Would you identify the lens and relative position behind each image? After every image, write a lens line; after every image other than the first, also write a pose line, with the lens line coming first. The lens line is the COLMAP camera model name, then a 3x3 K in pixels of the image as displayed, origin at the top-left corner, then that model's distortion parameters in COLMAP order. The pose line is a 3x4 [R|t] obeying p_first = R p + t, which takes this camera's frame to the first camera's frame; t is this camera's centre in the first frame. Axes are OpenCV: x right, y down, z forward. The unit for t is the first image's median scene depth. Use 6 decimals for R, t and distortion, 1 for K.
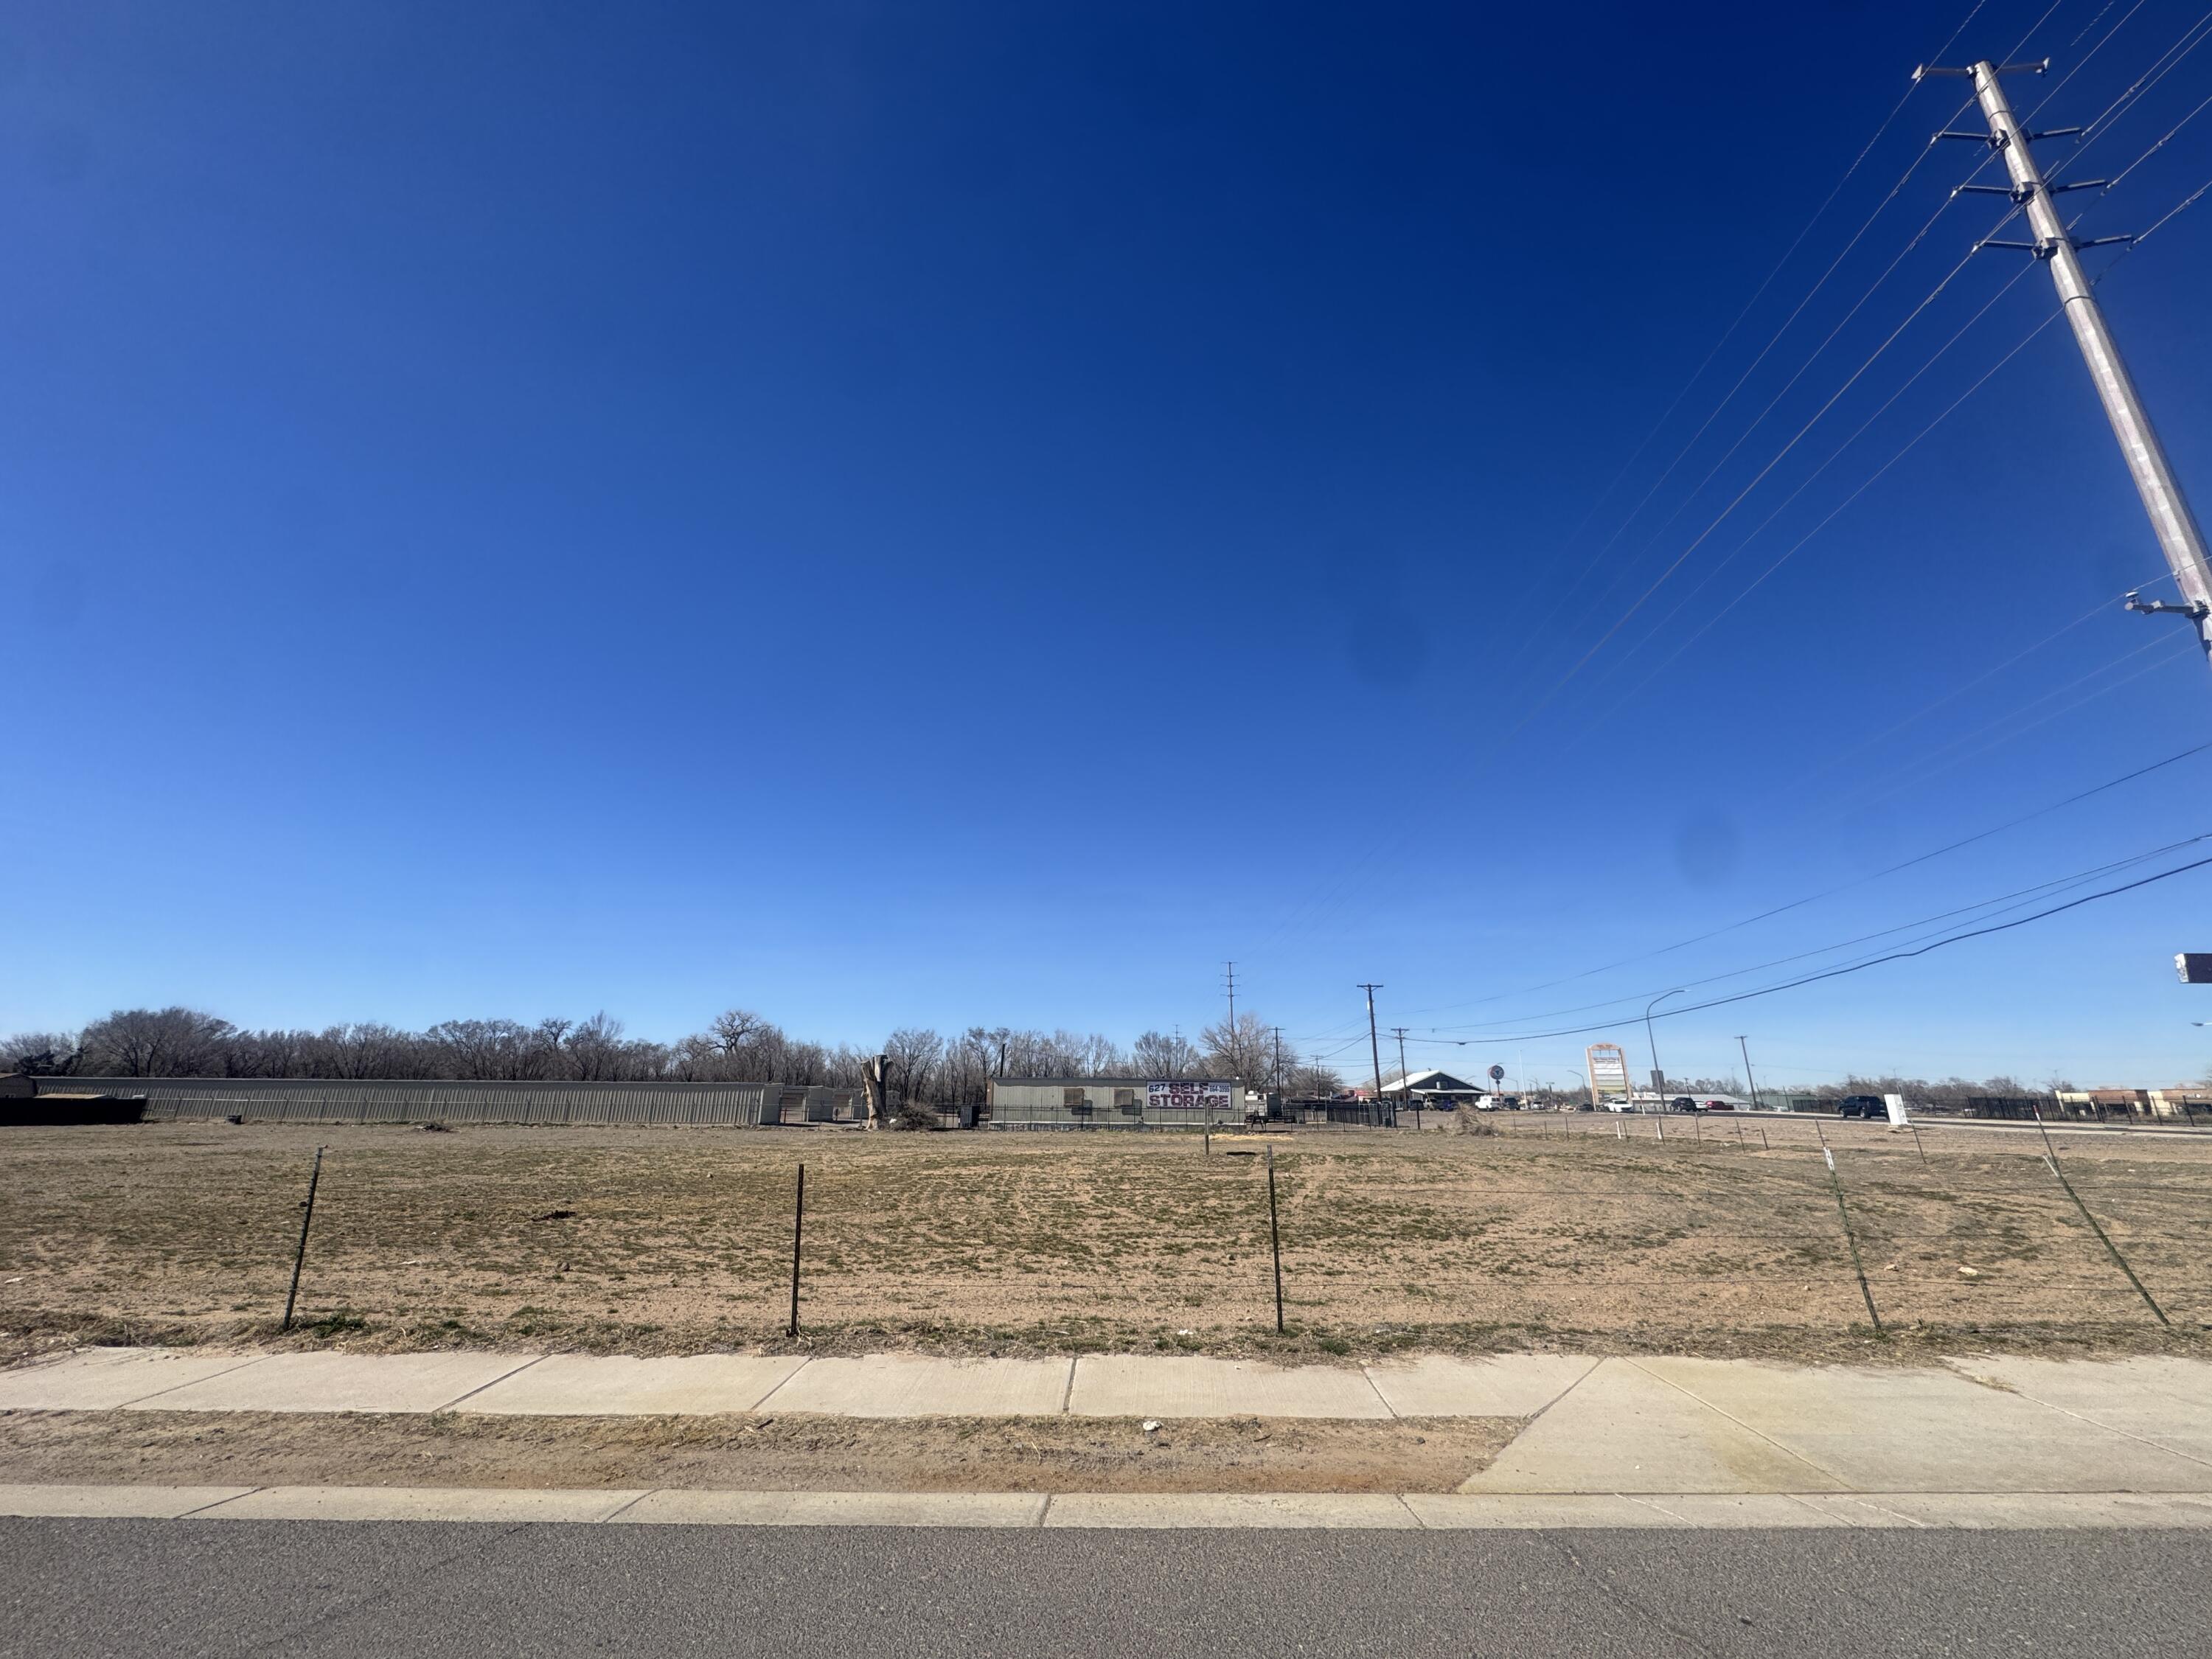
lens RADIAL K [[889.7, 0, 1104.1], [0, 889.7, 827.7], [0, 0, 1]] dist [0.000408, -0.000106]
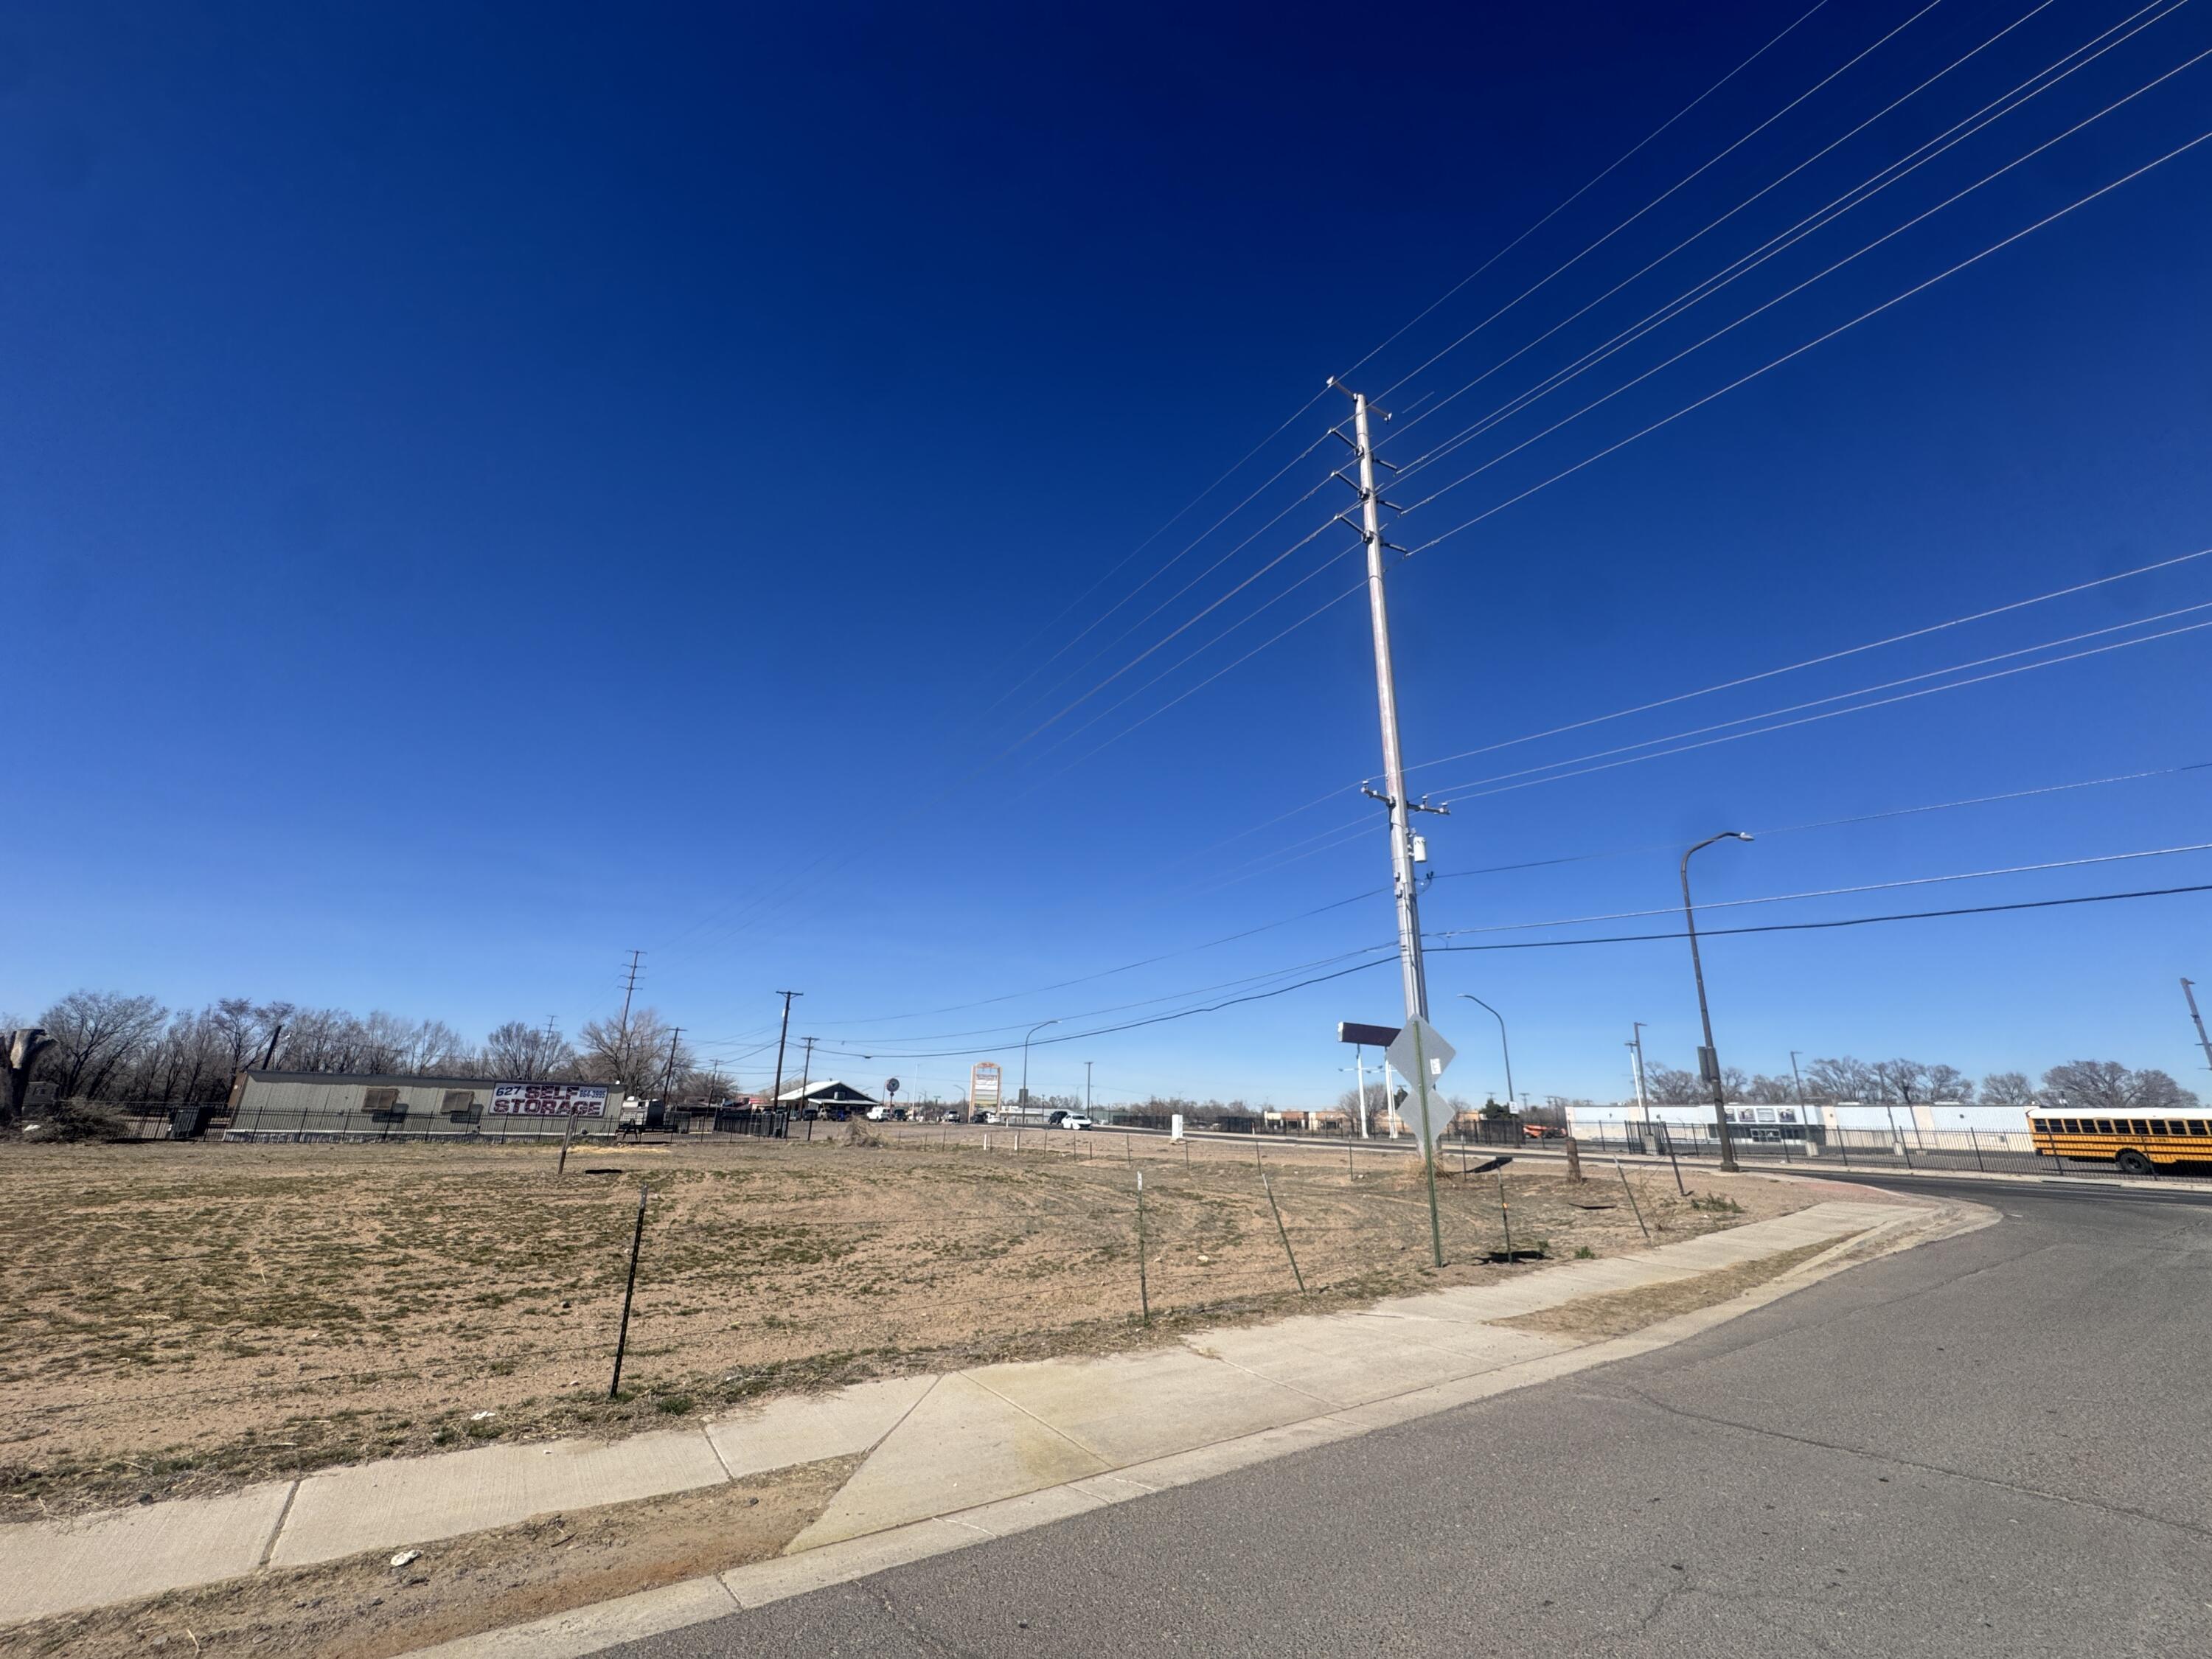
lens RADIAL K [[889.7, 0, 1107.0], [0, 889.7, 827.6], [0, 0, 1]] dist [0.000408, -0.000106]
pose [[0.807276, 0.195507, 0.556850, -0.004102], [-0.190614, 0.979341, -0.067506, -0.010178], [-0.558544, -0.051648, 0.827865, 0.016416]]
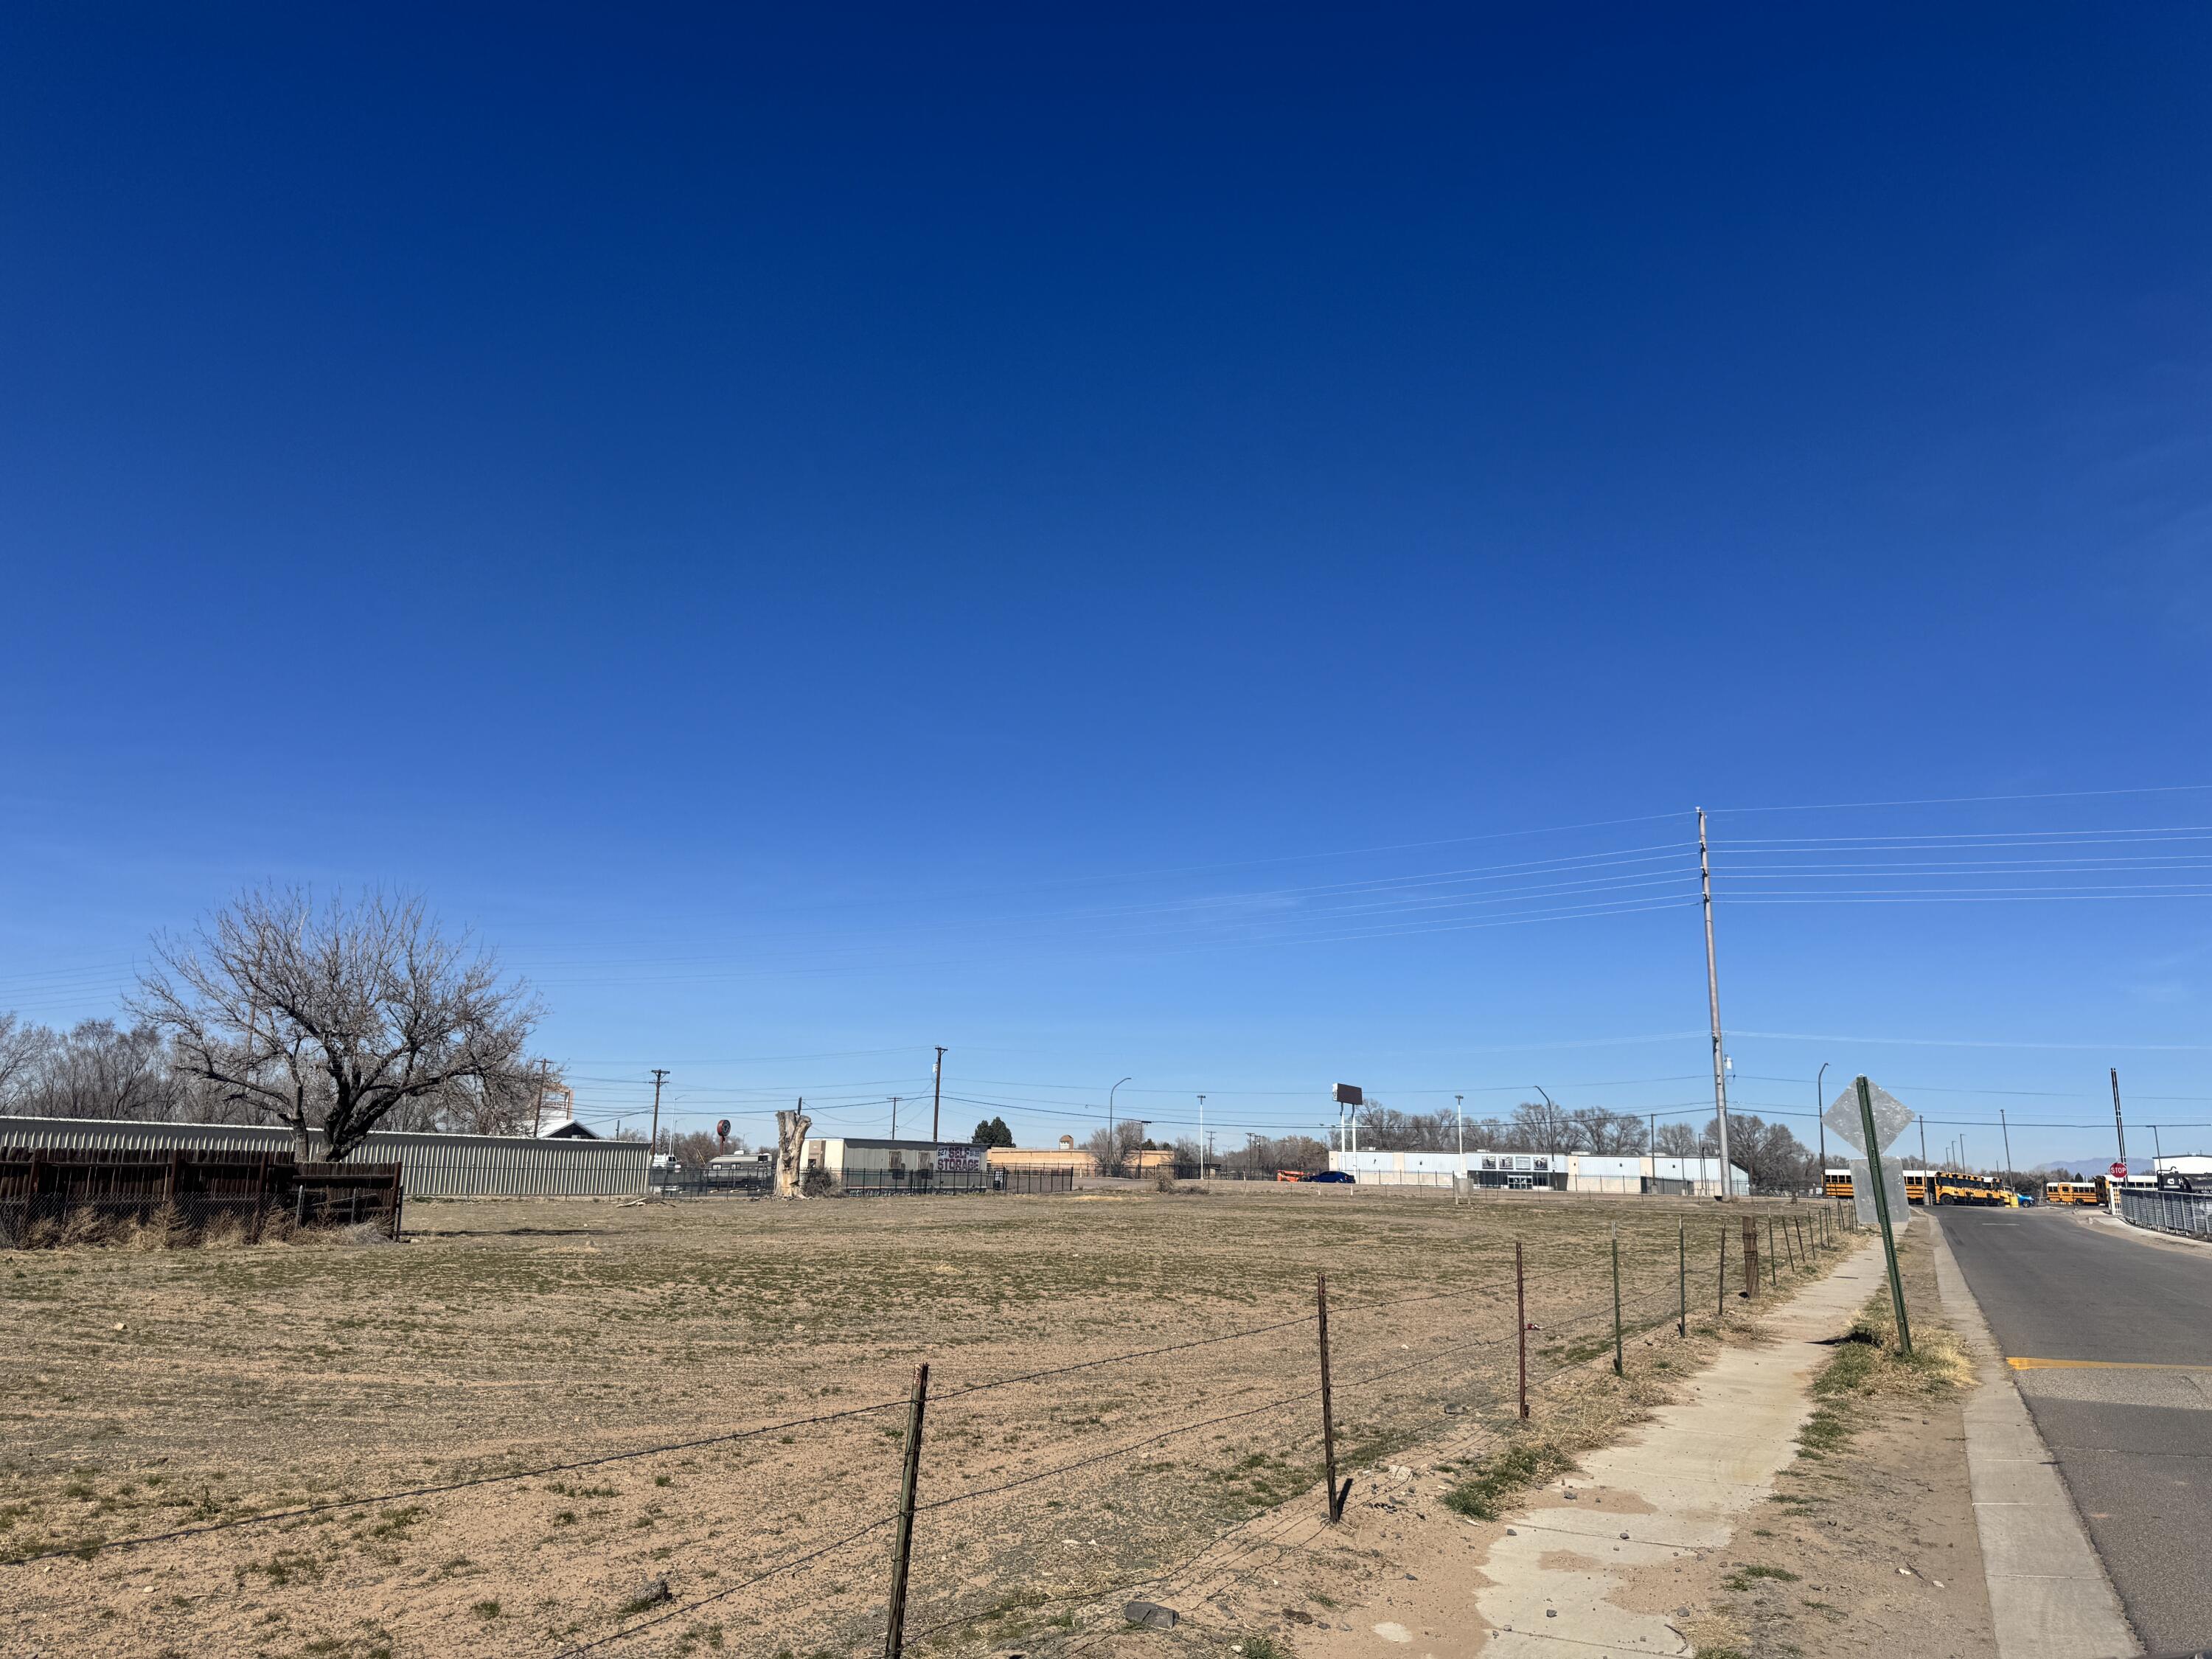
lens RADIAL K [[1556.9, 0, 1159.5], [0, 1556.9, 851.5], [0, 0, 1]] dist [0.069757, -0.065517]
pose [[0.403694, 0.188820, 0.895197, -8.151535], [-0.287138, 0.955180, -0.071985, 0.177164], [-0.868667, -0.227985, 0.439818, 0.622185]]
